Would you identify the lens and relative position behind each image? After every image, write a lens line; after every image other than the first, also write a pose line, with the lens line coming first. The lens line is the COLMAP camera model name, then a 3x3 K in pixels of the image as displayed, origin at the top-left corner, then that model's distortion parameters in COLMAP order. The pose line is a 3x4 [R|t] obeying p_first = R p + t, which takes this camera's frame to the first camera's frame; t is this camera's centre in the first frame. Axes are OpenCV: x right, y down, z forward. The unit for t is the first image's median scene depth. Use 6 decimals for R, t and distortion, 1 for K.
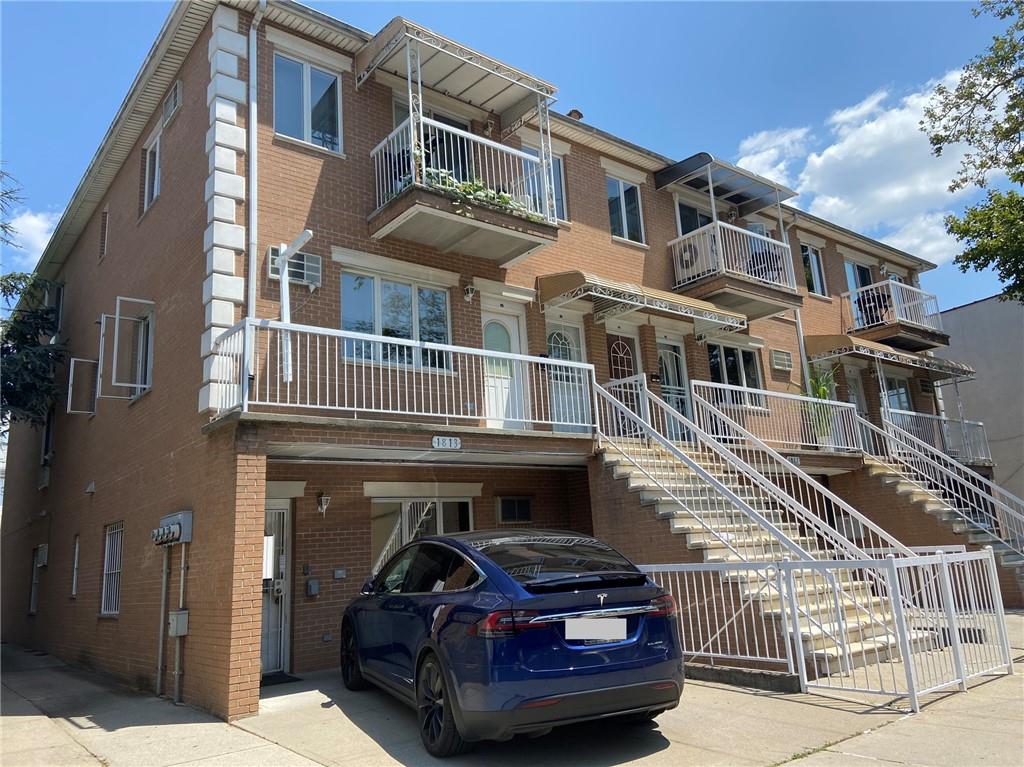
lens RADIAL K [[761.5, 0, 512.0], [0, 761.5, 383.5], [0, 0, 1]] dist [0.154133, -0.154396]
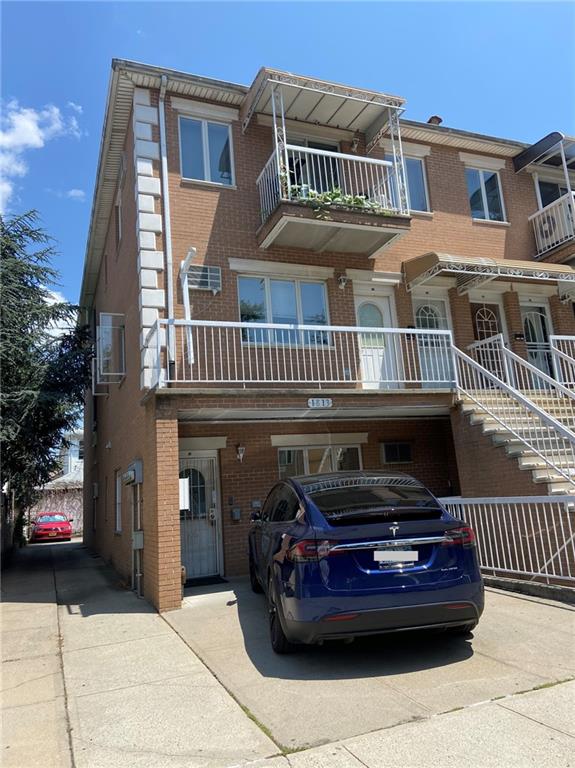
lens RADIAL K [[571.1, 0, 287.5], [0, 571.1, 384.0], [0, 0, 1]] dist [0.154133, -0.154396]
pose [[0.960290, -0.064452, -0.271457, 0.114177], [0.076720, 0.996445, 0.034816, 0.008648], [0.268248, -0.054260, 0.961821, 0.069500]]
